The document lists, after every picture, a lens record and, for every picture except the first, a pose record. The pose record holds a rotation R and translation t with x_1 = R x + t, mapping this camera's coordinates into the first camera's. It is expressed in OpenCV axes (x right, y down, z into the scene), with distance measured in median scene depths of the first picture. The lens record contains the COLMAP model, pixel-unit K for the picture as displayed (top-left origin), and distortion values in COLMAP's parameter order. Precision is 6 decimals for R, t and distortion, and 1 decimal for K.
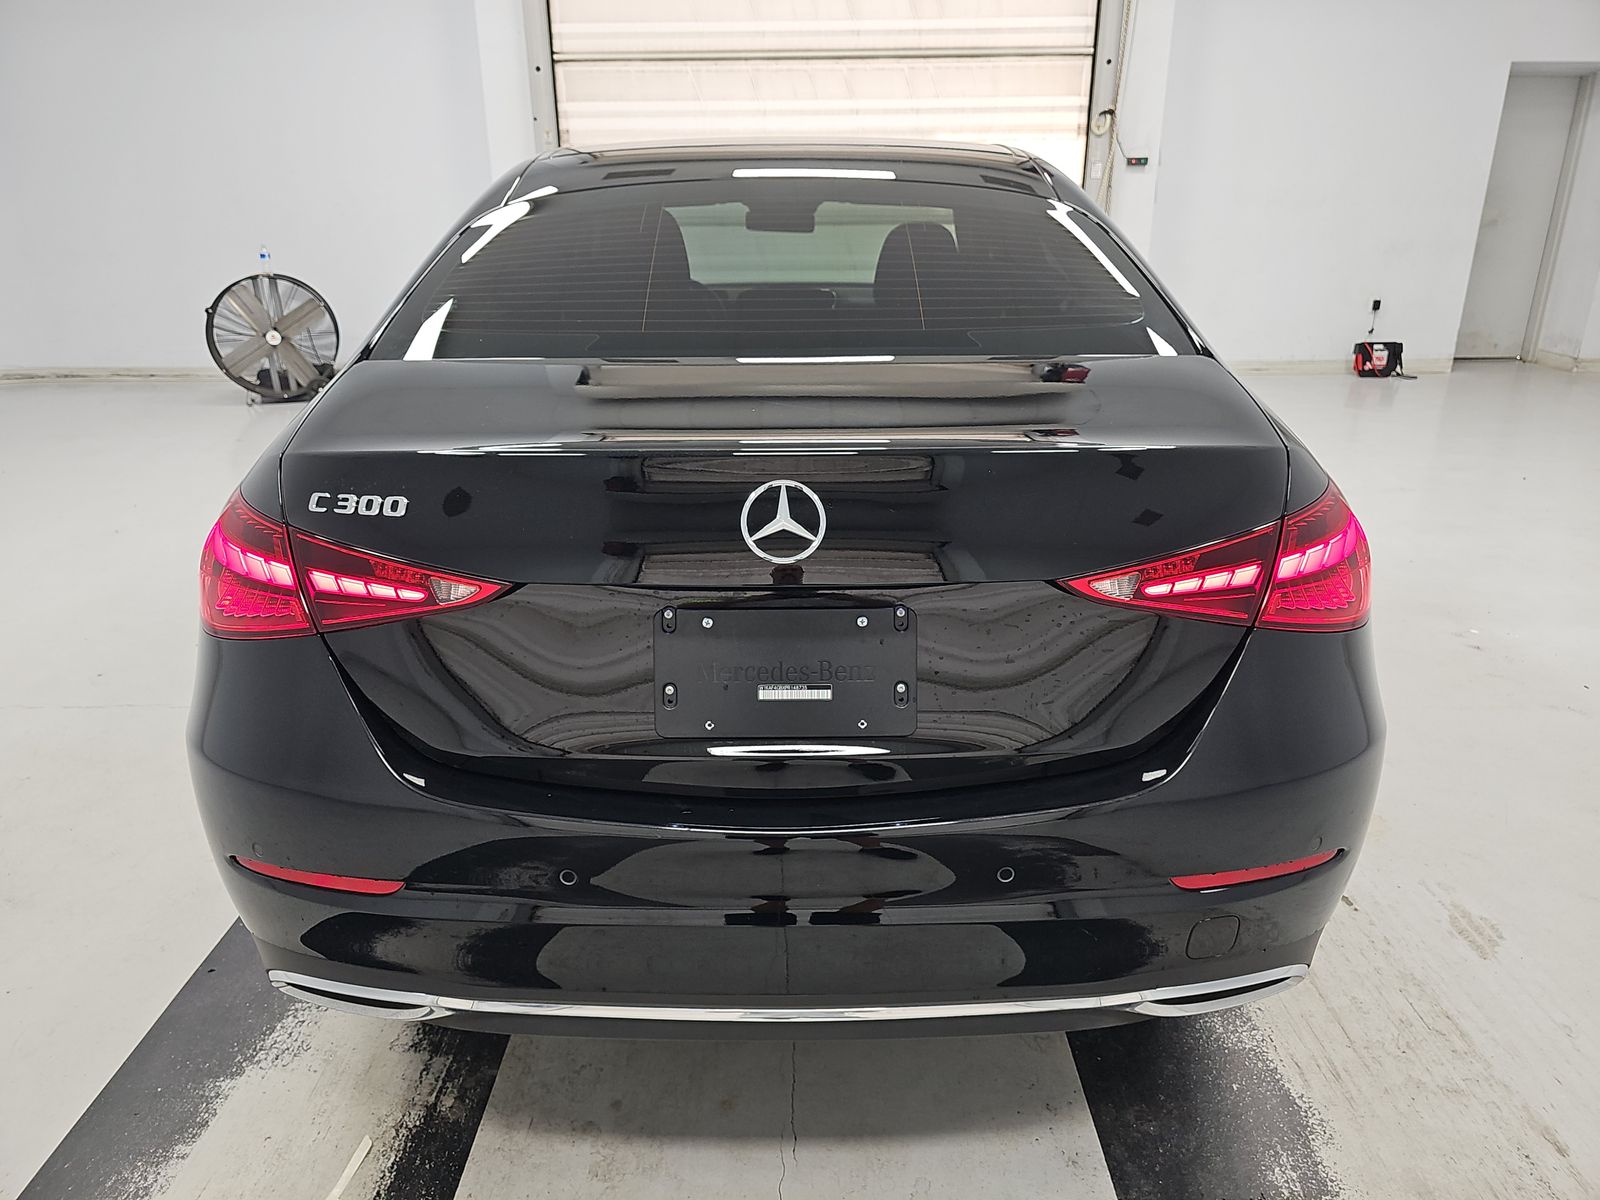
lens RADIAL K [[1077.5, 0, 787.0], [0, 1077.5, 598.8], [0, 0, 1]] dist [0.027825, -0.034730]
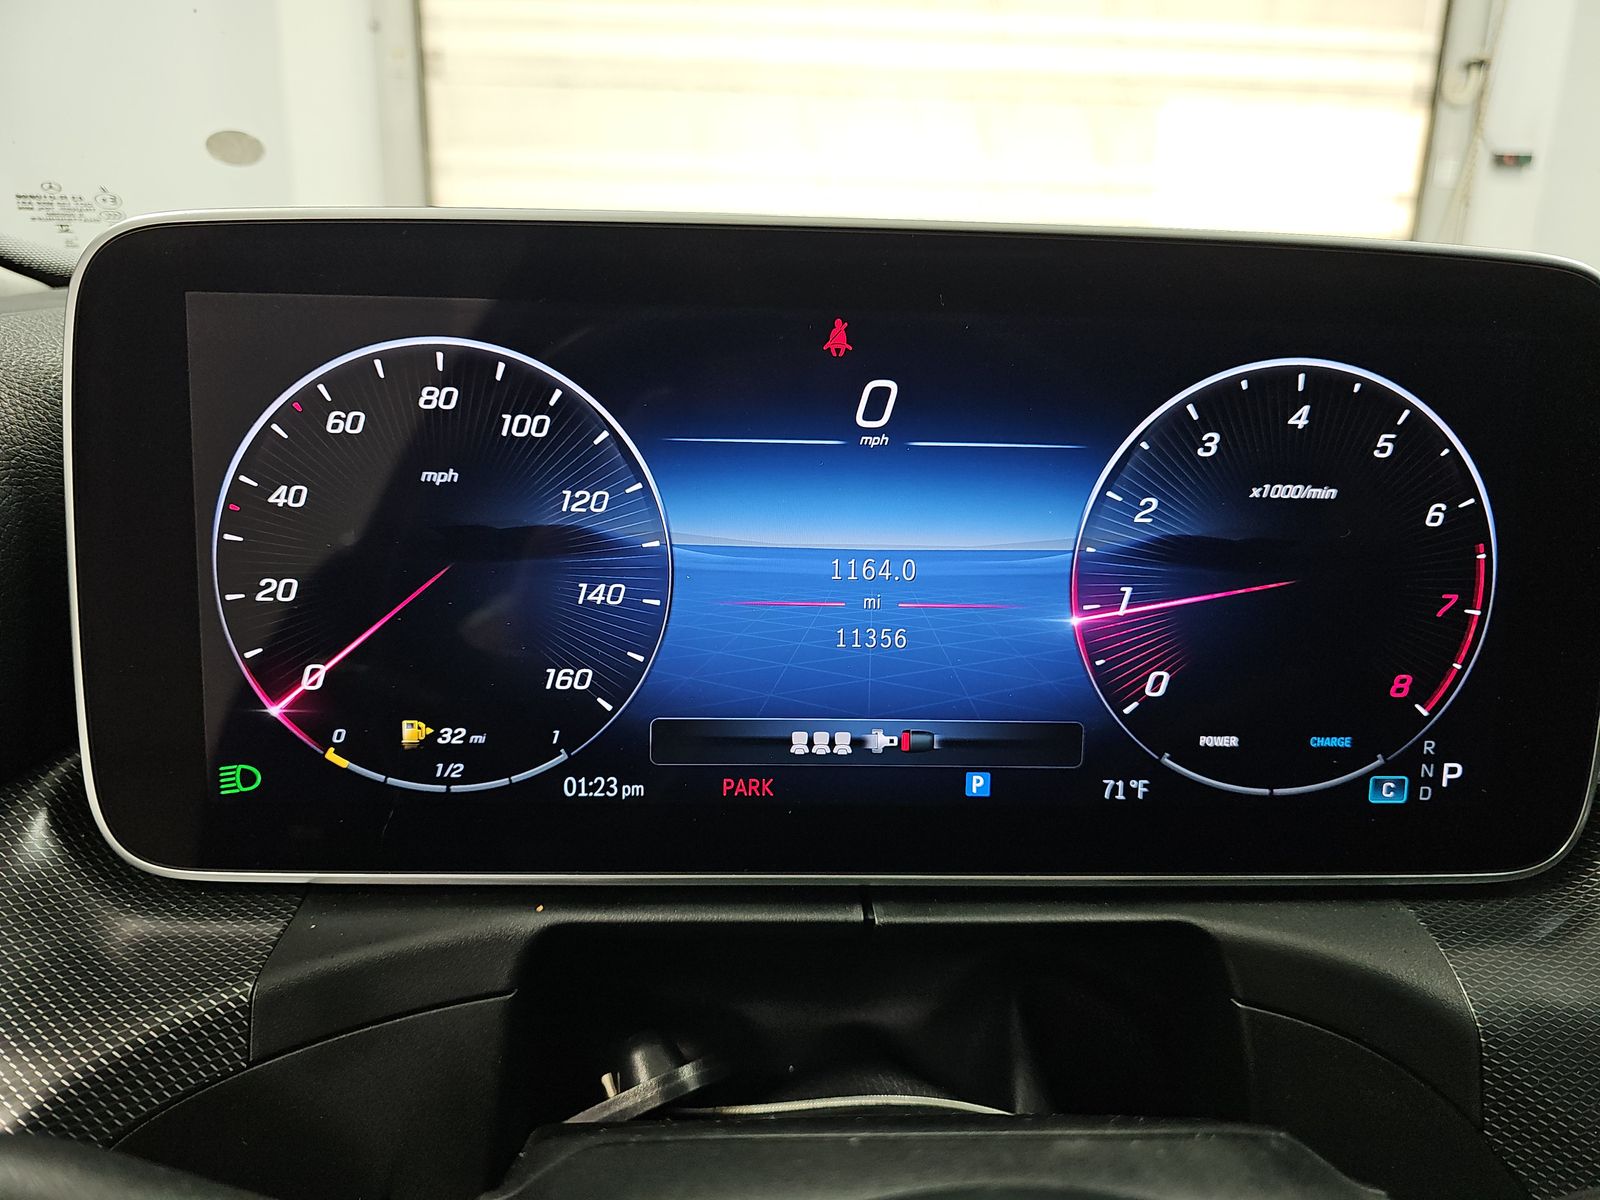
lens RADIAL K [[1102.5, 0, 808.4], [0, 1102.5, 597.2], [0, 0, 1]] dist [-0.005858, -0.011937]
pose [[0.998622, 0.014575, 0.050413, -0.048857], [-0.012610, 0.999156, -0.039091, -0.166259], [-0.050940, 0.038402, 0.997963, 0.497210]]
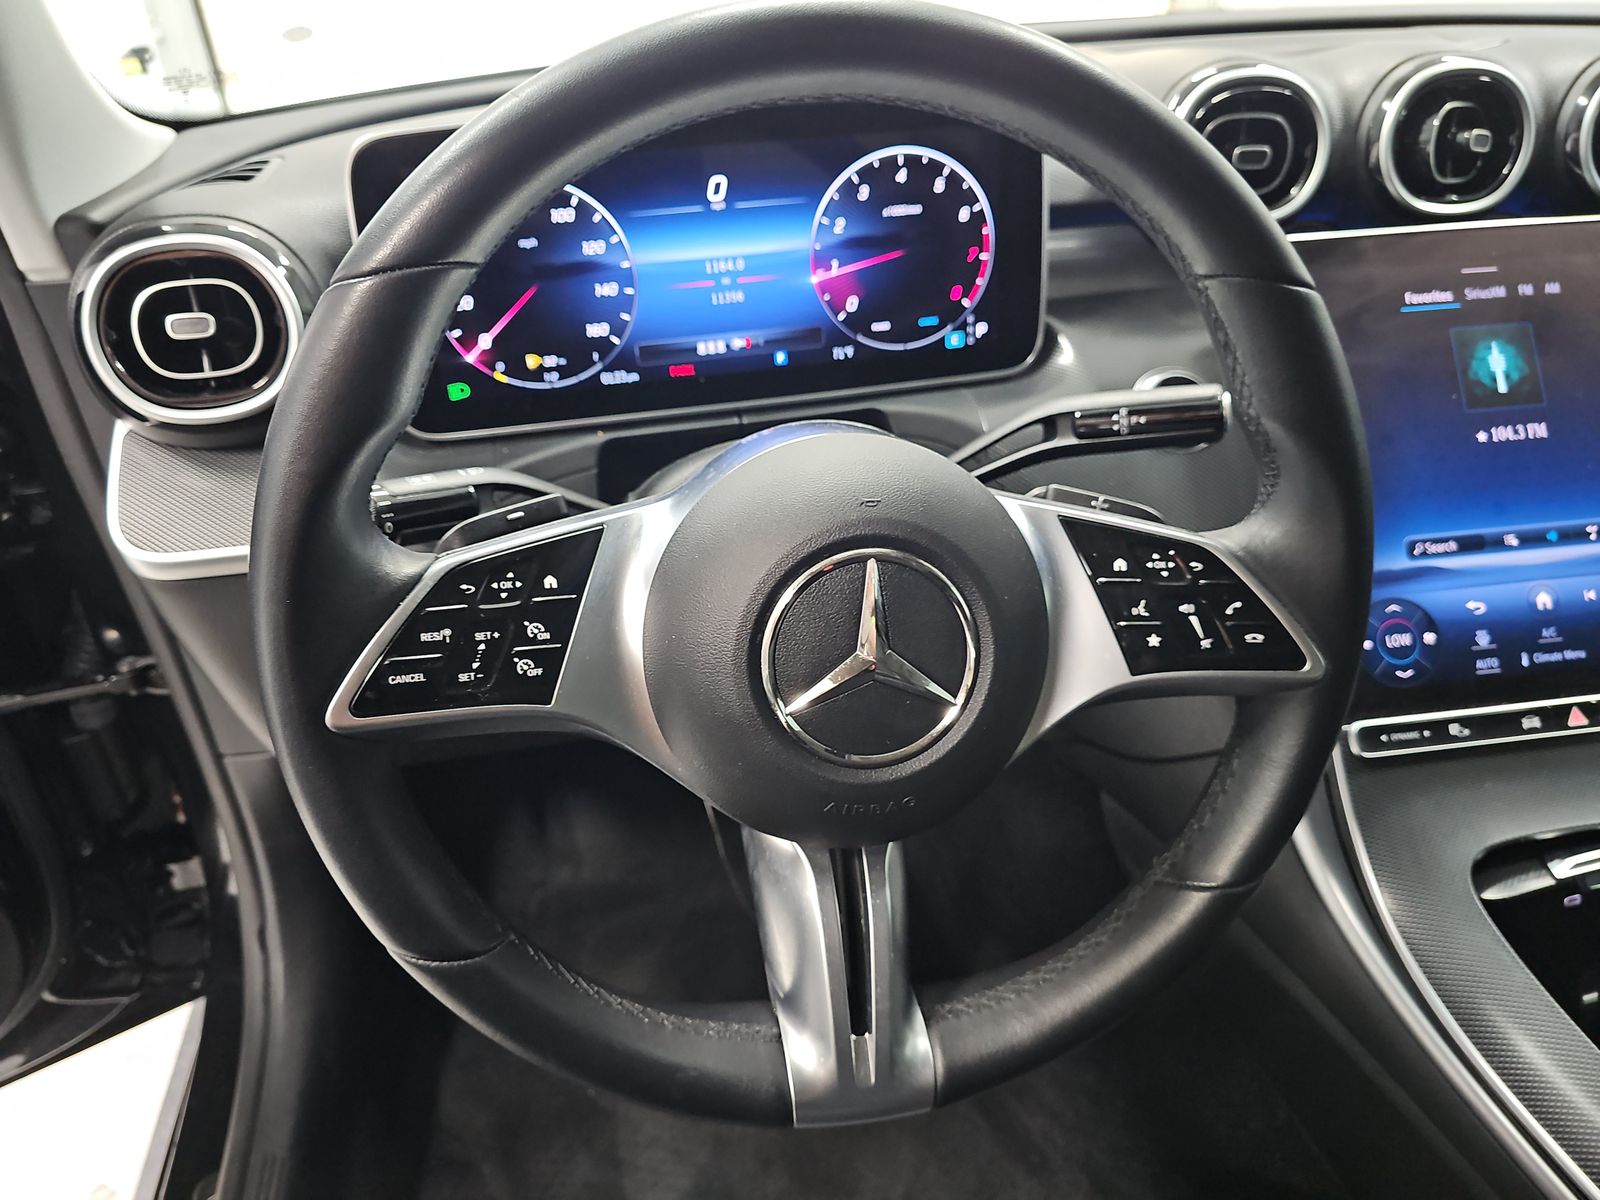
lens RADIAL K [[1077.5, 0, 795.1], [0, 1077.5, 589.1], [0, 0, 1]] dist [0.027825, -0.034730]
pose [[0.975188, -0.141808, 0.169995, -0.056323], [0.096856, 0.963808, 0.248382, -0.164952], [-0.199065, -0.225754, 0.953629, 0.453216]]
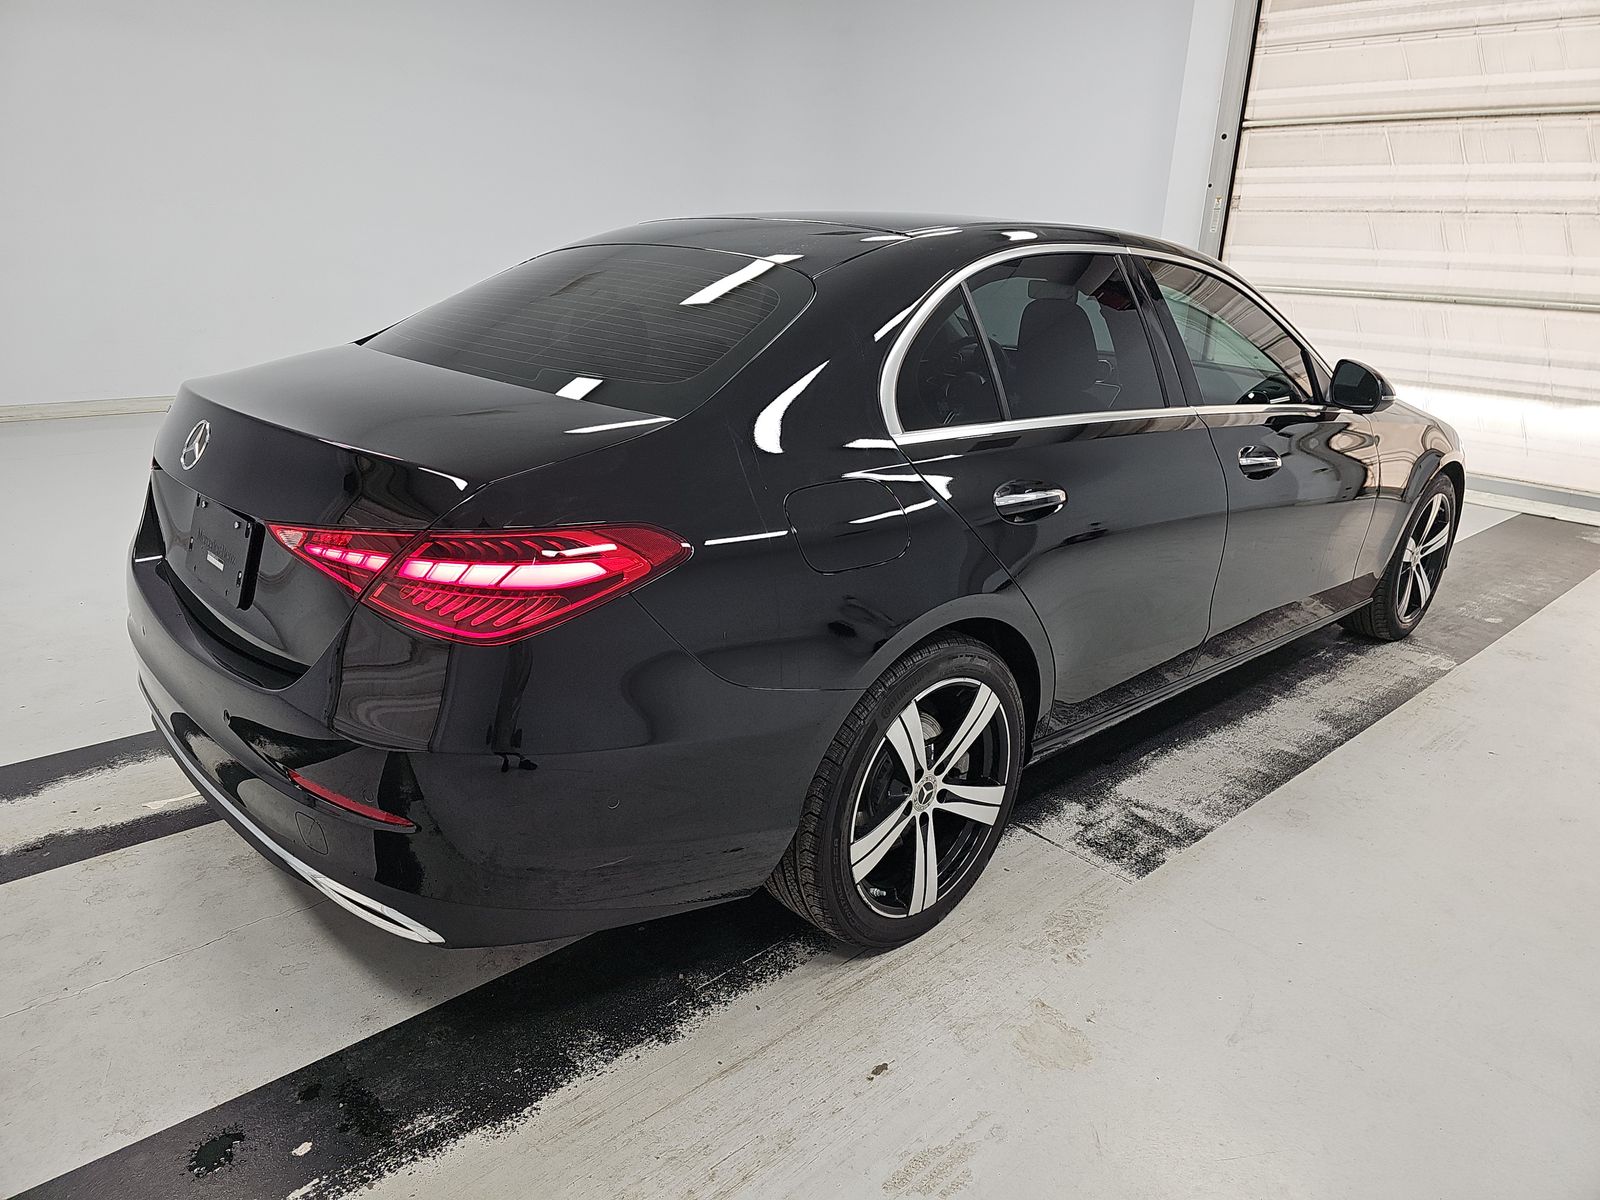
lens RADIAL K [[1077.5, 0, 774.3], [0, 1077.5, 580.3], [0, 0, 1]] dist [0.027825, -0.034730]
pose [[0.677039, 0.251511, -0.691635, 0.288927], [-0.294540, 0.953844, 0.058538, -0.037872], [0.674436, 0.164082, 0.719871, 0.073674]]
